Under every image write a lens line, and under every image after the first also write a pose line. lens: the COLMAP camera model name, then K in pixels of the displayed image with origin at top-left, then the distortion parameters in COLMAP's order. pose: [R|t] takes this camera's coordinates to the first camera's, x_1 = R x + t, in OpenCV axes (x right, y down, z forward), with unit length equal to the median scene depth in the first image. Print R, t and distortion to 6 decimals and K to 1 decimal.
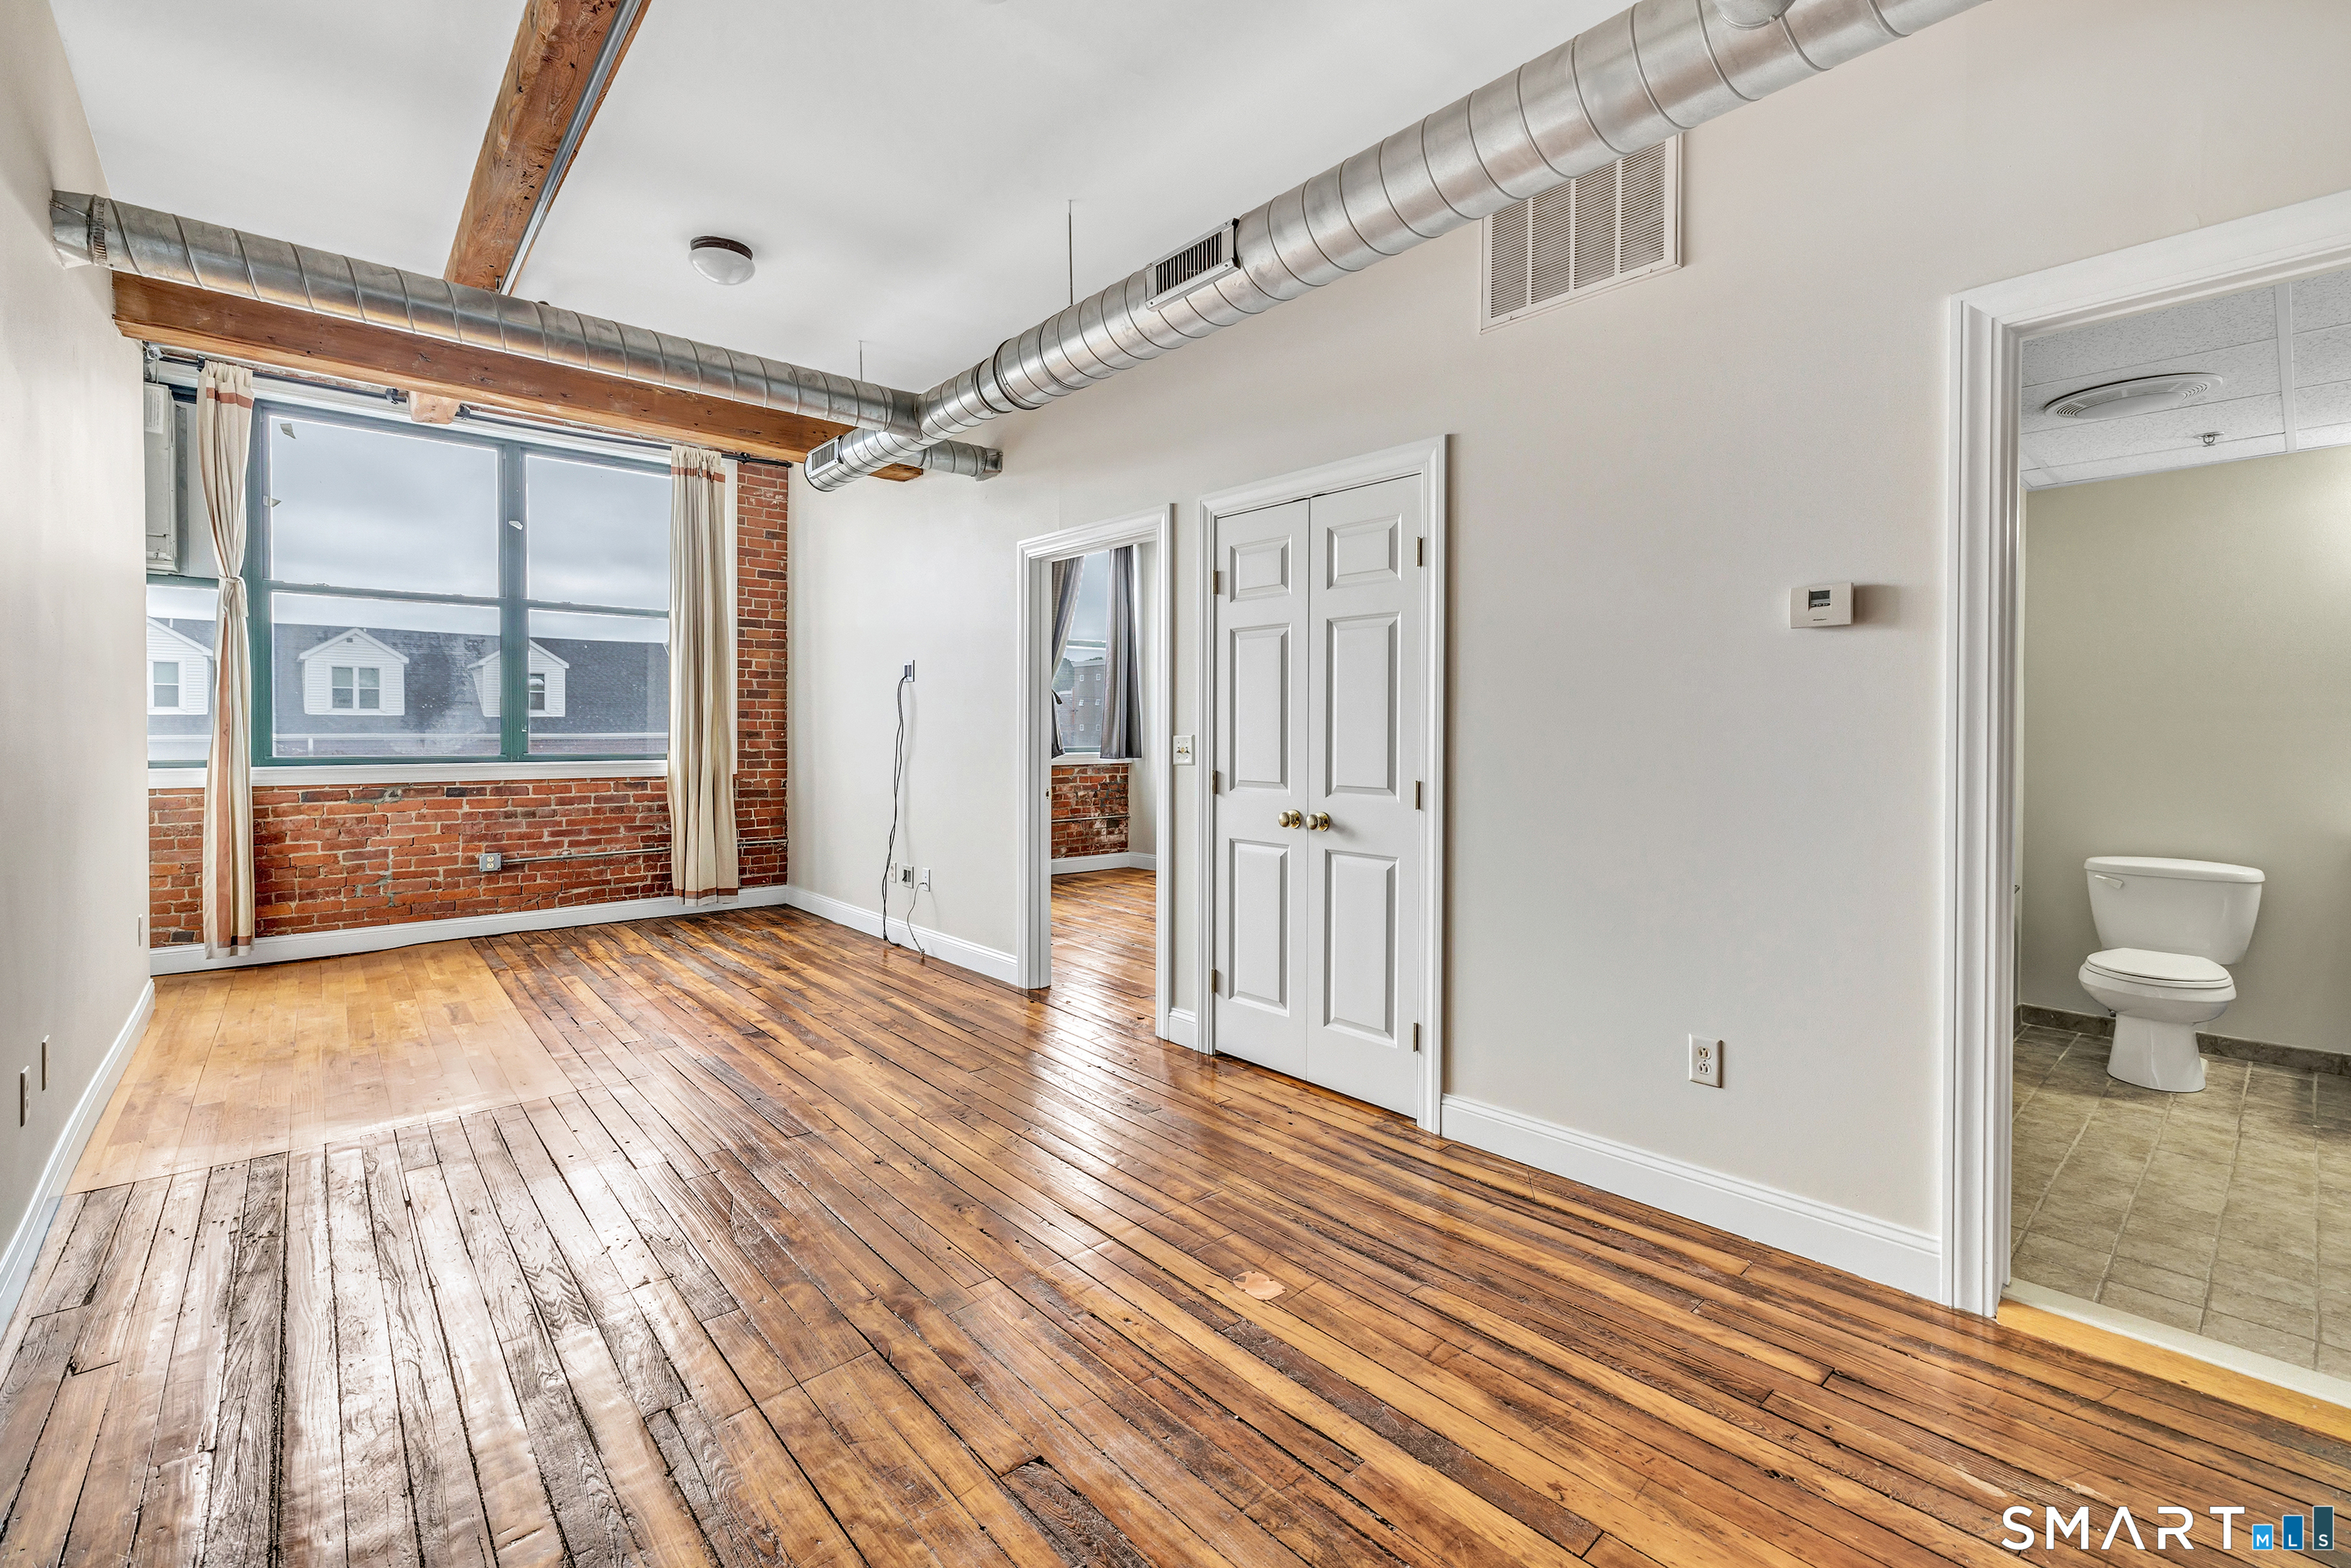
lens RADIAL K [[992.8, 0, 1168.3], [0, 992.8, 742.8], [0, 0, 1]] dist [-0.001110, -0.000541]
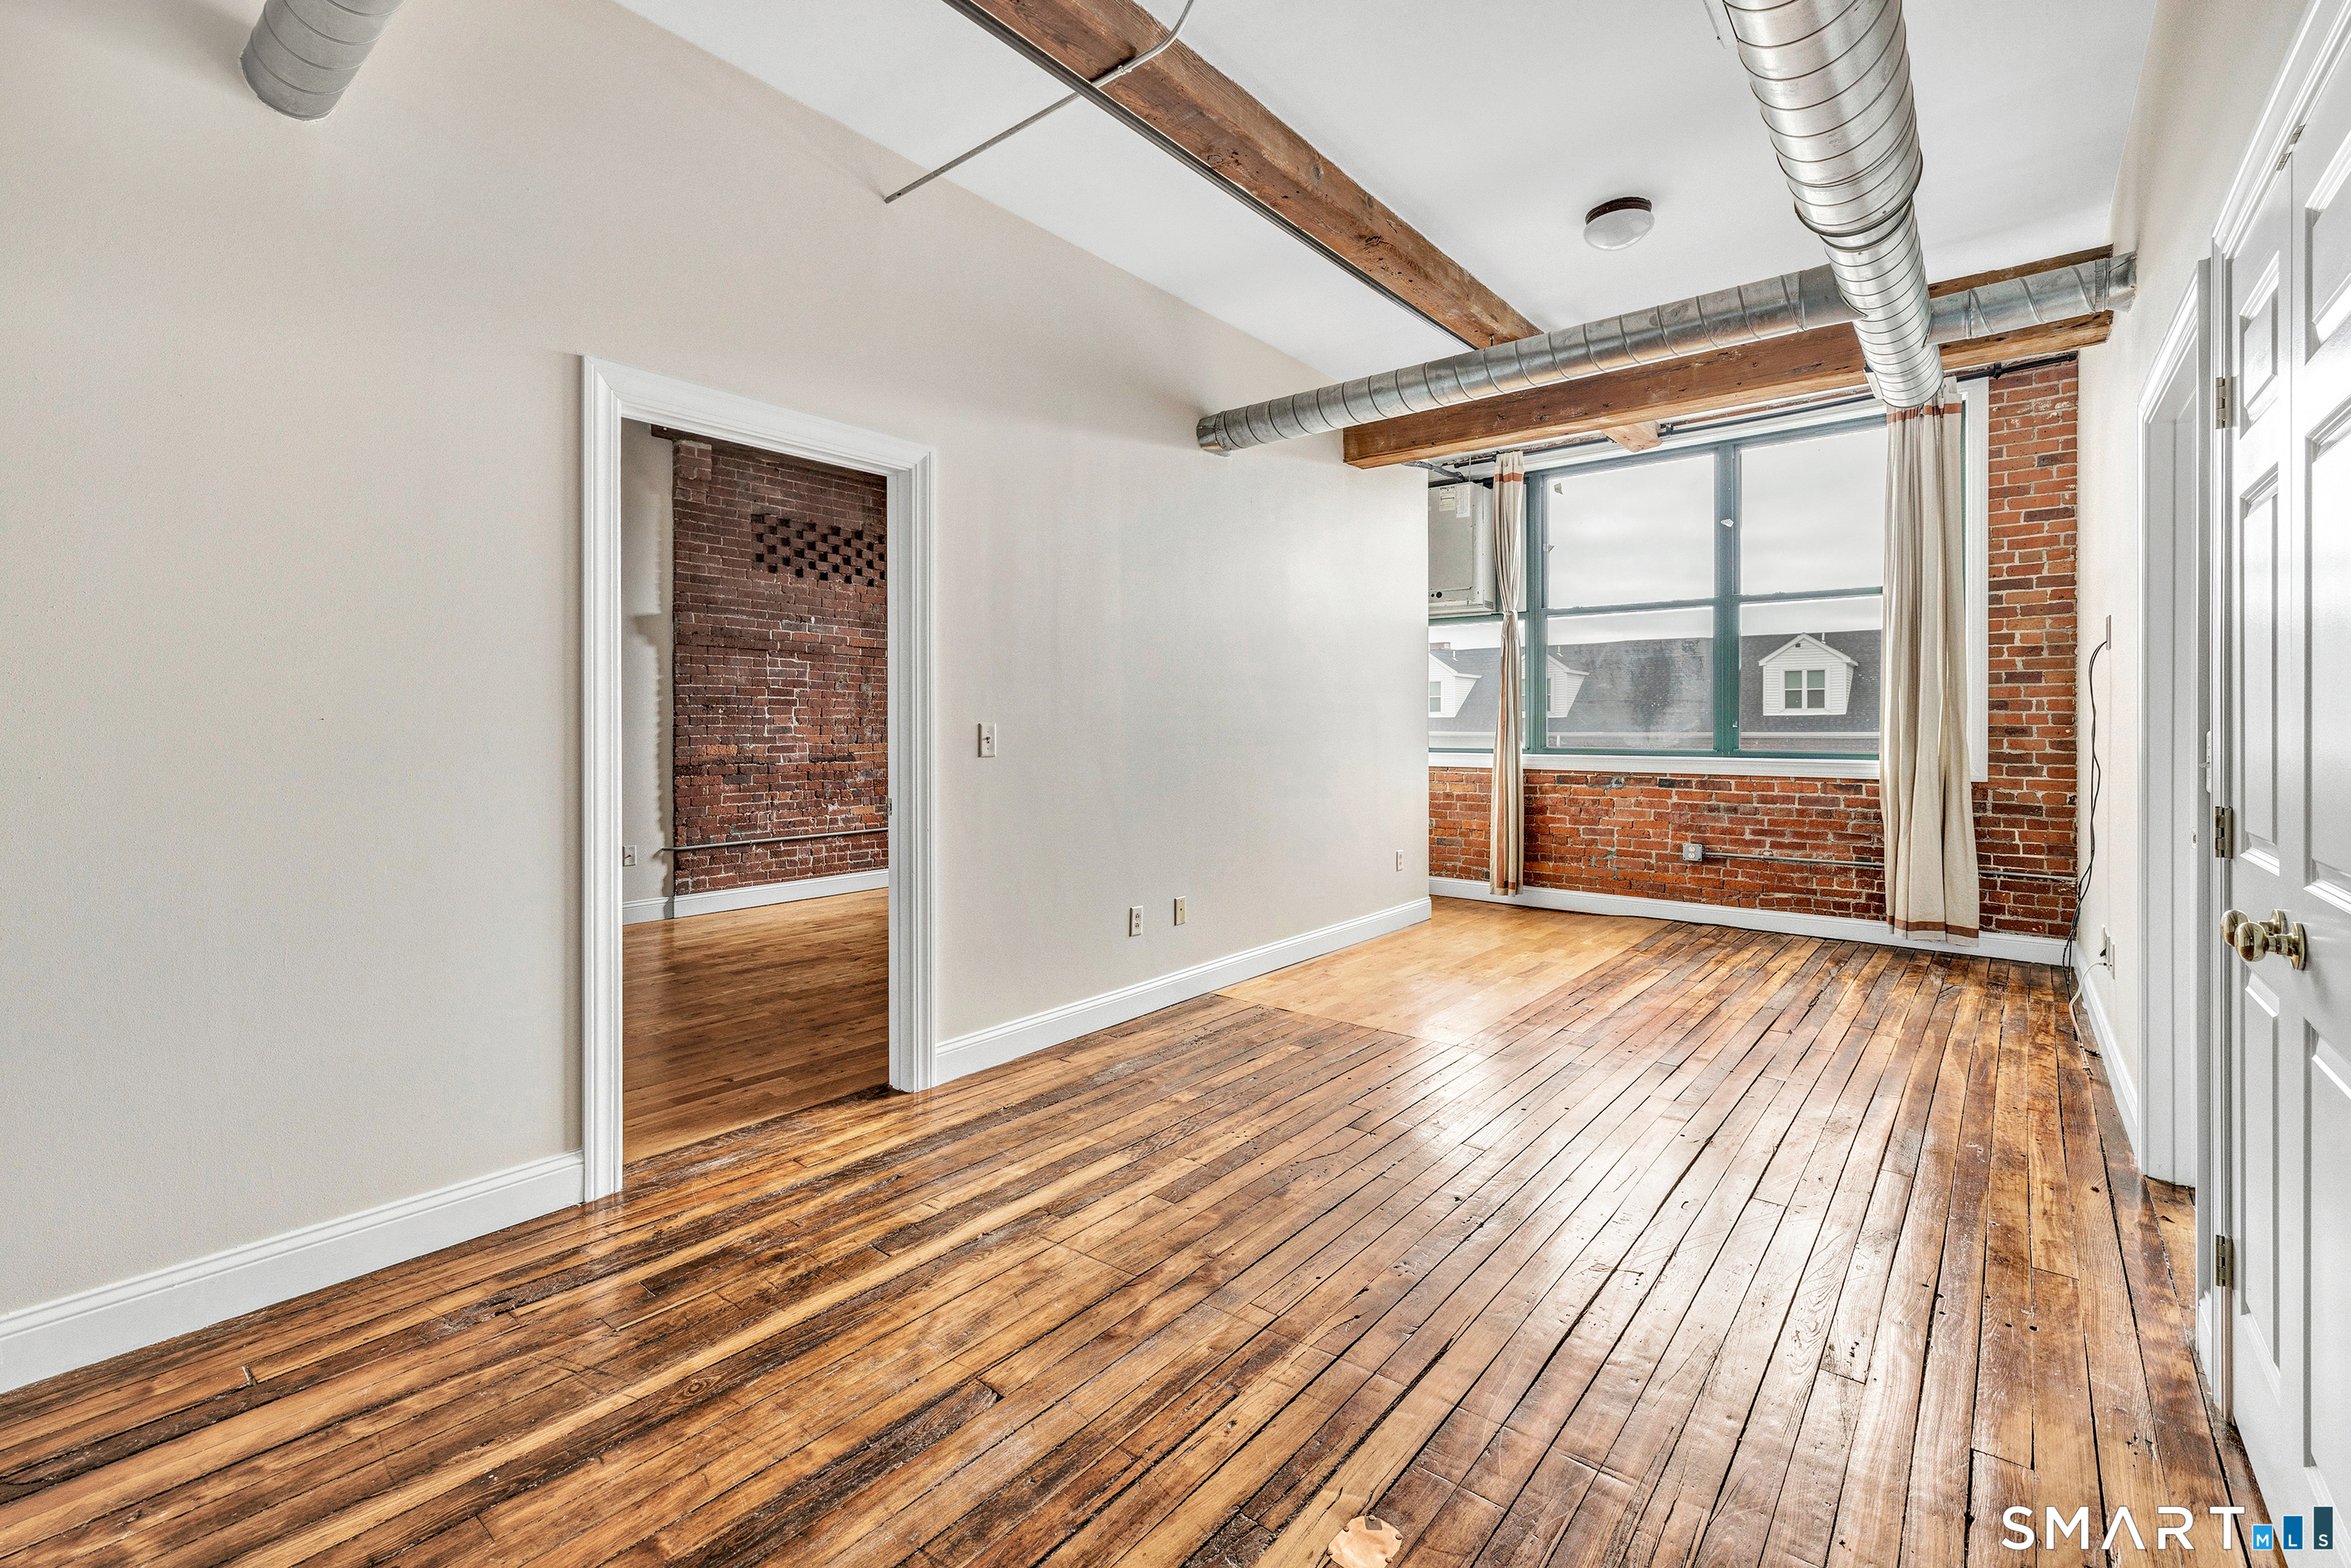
lens RADIAL K [[1020.3, 0, 1176.2], [0, 1020.3, 728.1], [0, 0, 1]] dist [0.000742, 0.000176]
pose [[0.166525, 0.000230, -0.986037, 0.277156], [-0.012752, 0.999917, -0.001921, -0.001143], [0.985955, 0.012894, 0.166514, 0.277514]]
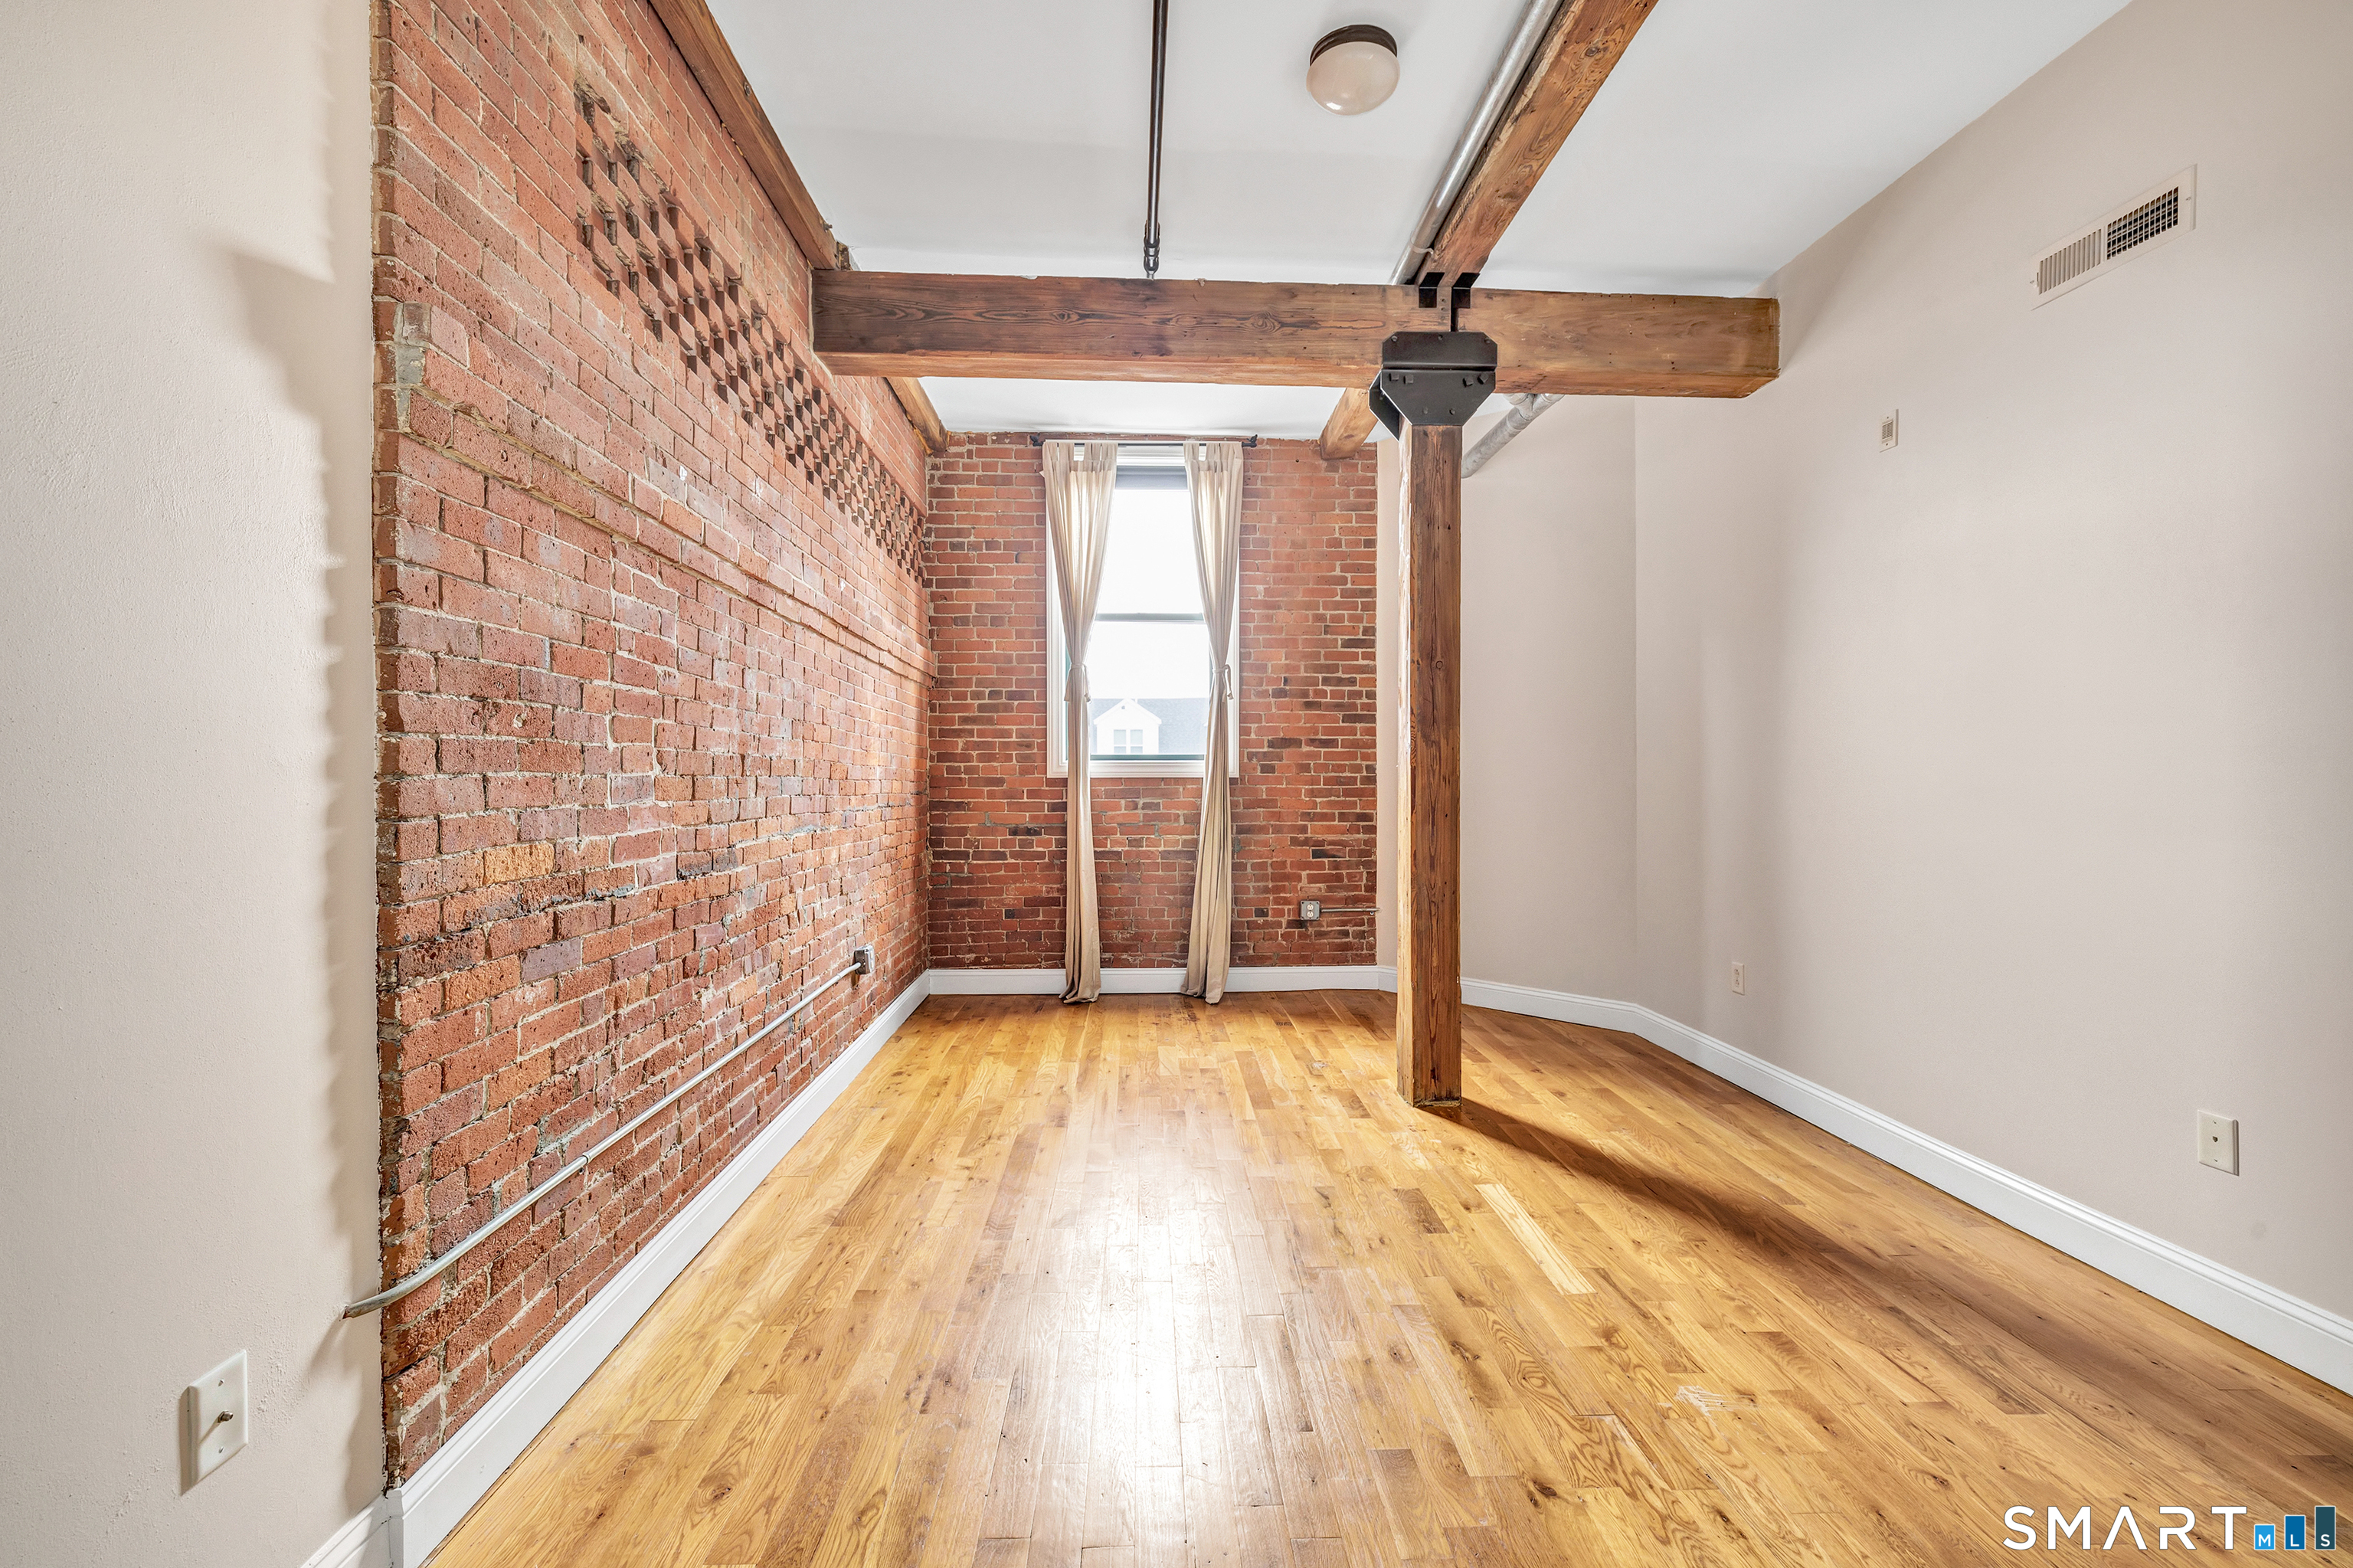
lens RADIAL K [[982.7, 0, 1178.2], [0, 982.7, 777.5], [0, 0, 1]] dist [0.000941, 0.000016]
pose [[0.787492, -0.001923, -0.616321, -0.590016], [-0.005814, 0.999927, -0.010548, 0.003328], [0.616297, 0.011890, 0.787424, -0.150816]]
